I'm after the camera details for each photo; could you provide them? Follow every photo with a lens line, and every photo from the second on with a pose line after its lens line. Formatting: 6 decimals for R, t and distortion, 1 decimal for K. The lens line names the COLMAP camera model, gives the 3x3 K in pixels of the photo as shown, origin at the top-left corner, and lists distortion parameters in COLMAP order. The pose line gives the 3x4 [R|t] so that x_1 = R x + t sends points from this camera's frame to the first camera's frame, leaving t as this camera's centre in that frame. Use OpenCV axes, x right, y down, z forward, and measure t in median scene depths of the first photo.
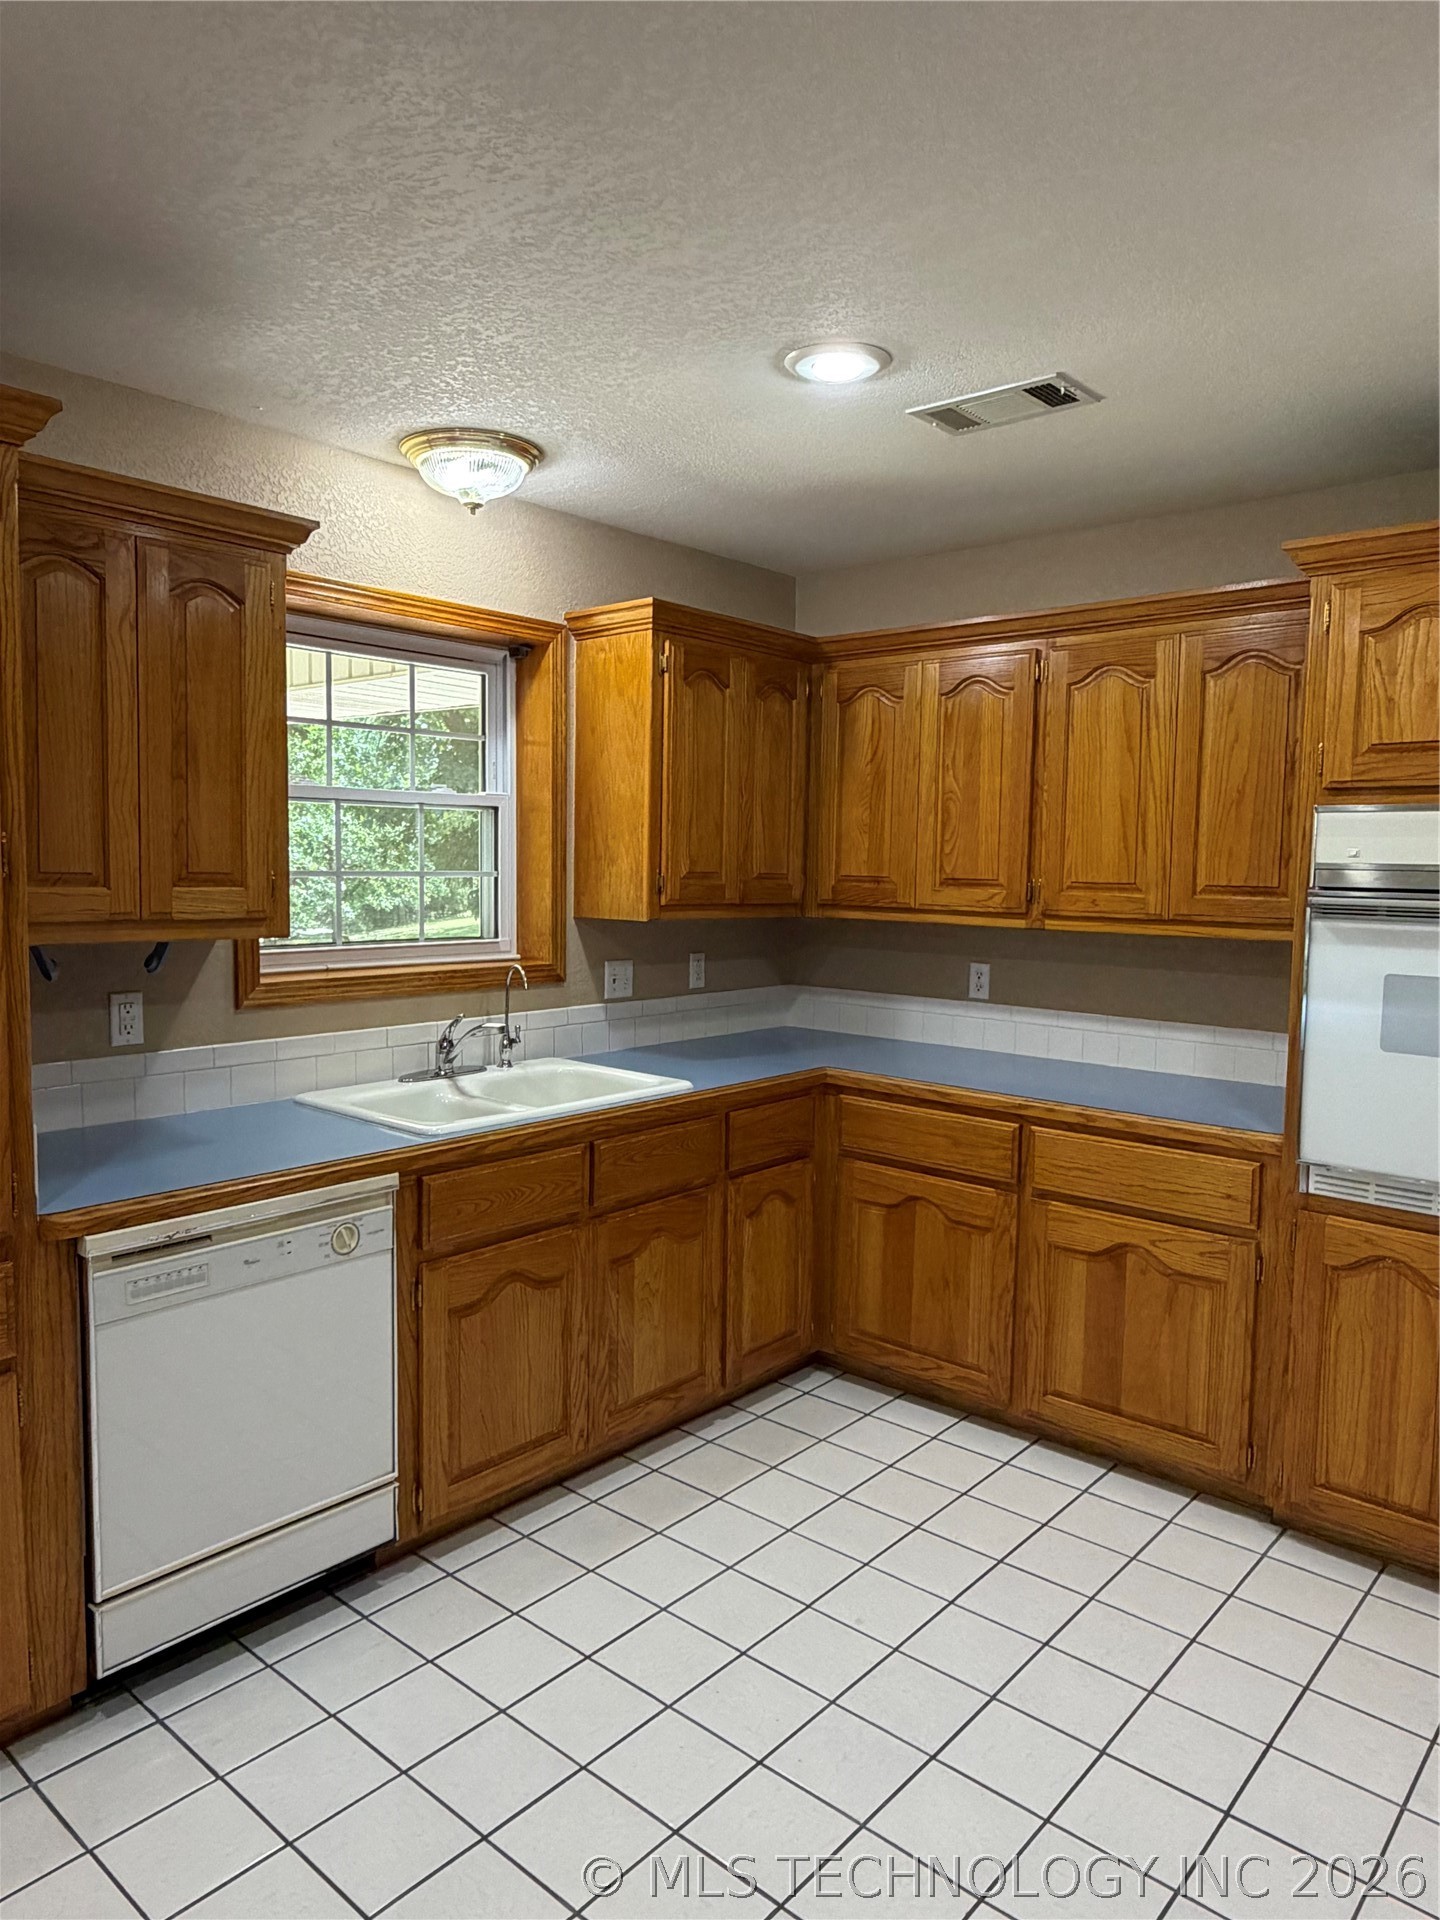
lens RADIAL K [[1270.9, 0, 704.6], [0, 1270.9, 971.6], [0, 0, 1]] dist [0.003978, 0.000622]
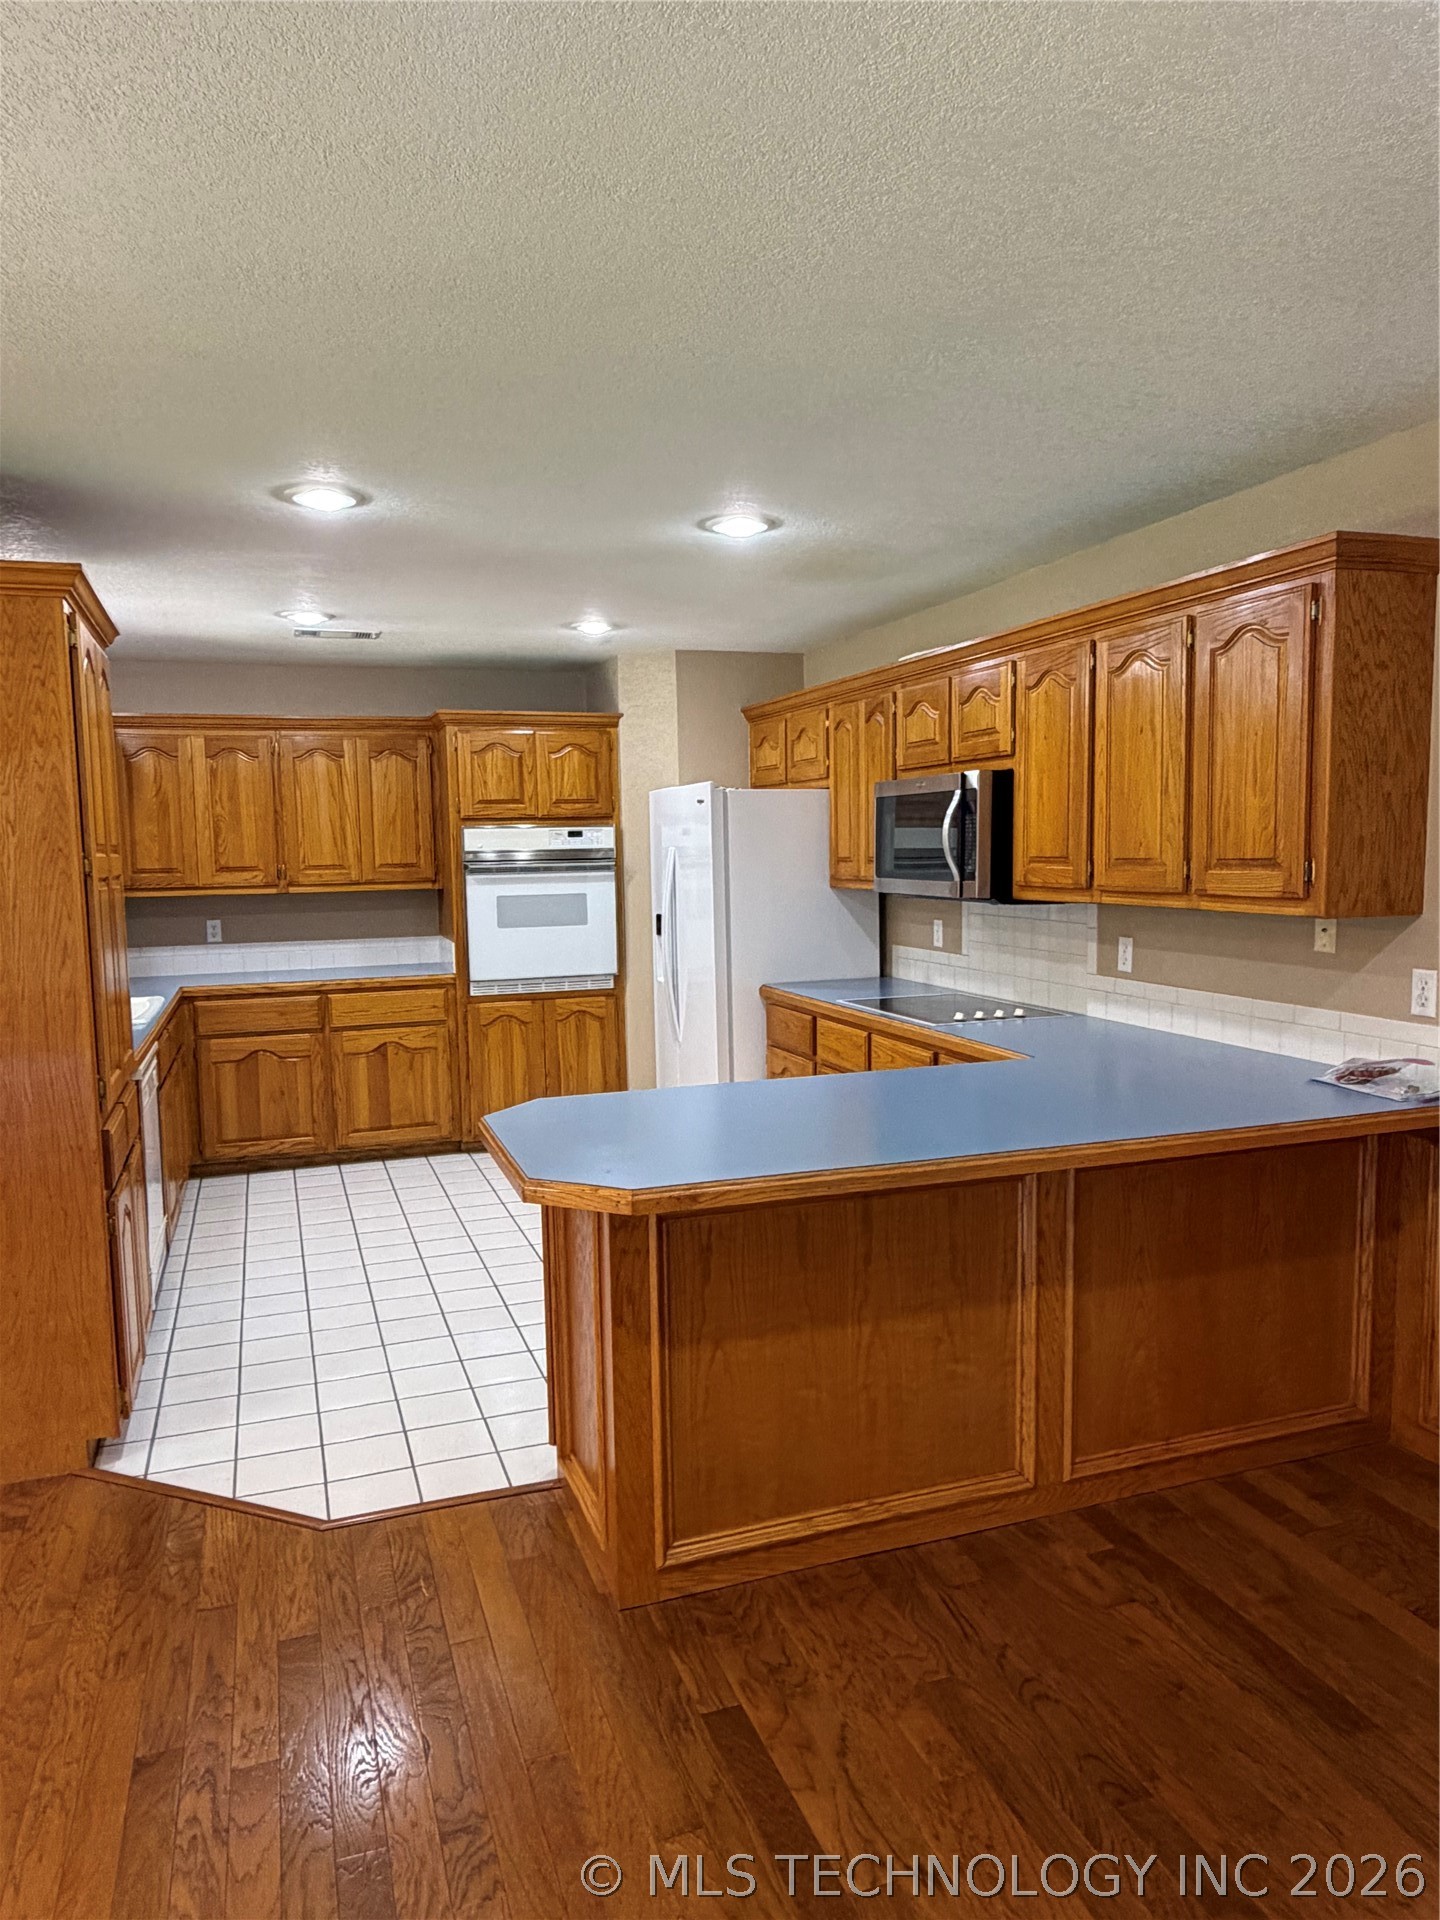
lens RADIAL K [[1270.9, 0, 724.3], [0, 1270.9, 971.2], [0, 0, 1]] dist [0.003978, 0.000622]
pose [[0.482471, -0.109983, 0.868980, -1.077340], [0.105344, 0.992170, 0.067086, 0.021974], [-0.869554, 0.059174, 0.490279, -0.432535]]
